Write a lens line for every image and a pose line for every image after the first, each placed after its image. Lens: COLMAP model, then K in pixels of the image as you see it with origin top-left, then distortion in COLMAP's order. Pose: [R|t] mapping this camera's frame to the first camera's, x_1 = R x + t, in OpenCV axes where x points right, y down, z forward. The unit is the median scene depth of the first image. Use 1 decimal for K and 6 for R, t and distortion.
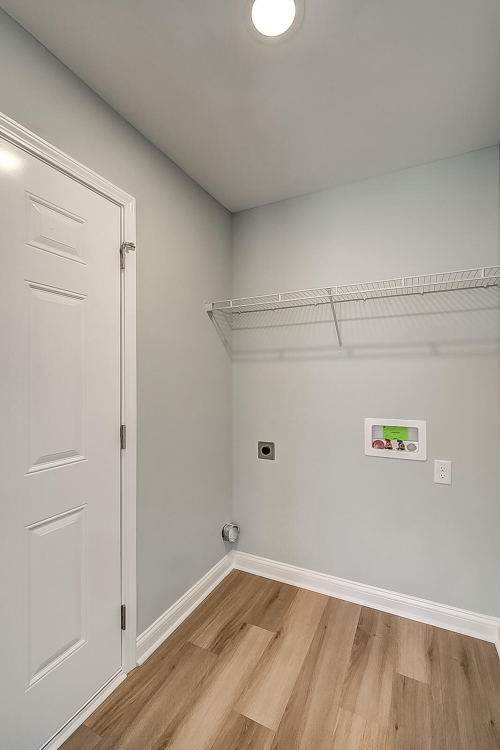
lens RADIAL K [[324.5, 0, 254.8], [0, 324.5, 384.8], [0, 0, 1]] dist [-0.006242, 0.001759]
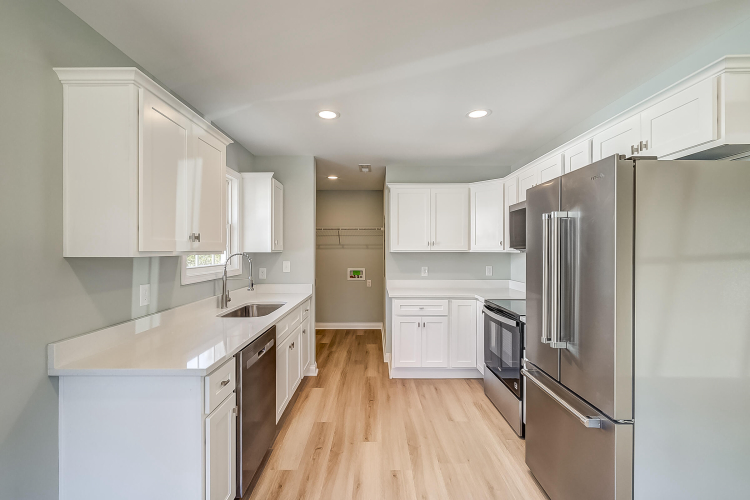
lens RADIAL K [[324.5, 0, 377.5], [0, 324.5, 249.8], [0, 0, 1]] dist [-0.006242, 0.001759]
pose [[0.892007, 0.002906, 0.452013, -0.797910], [0.004753, 0.999864, -0.015808, -0.023808], [-0.451997, 0.016249, 0.891871, -1.877184]]
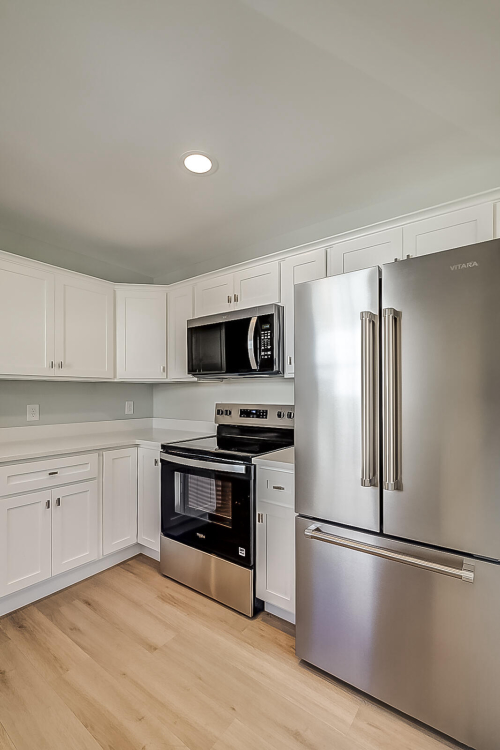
lens RADIAL K [[324.5, 0, 256.0], [0, 324.5, 392.6], [0, 0, 1]] dist [-0.006242, 0.001759]
pose [[0.167731, 0.003520, 0.985827, -0.666735], [0.014173, 0.999882, -0.005981, 0.031810], [-0.985731, 0.014975, 0.167661, -1.152127]]
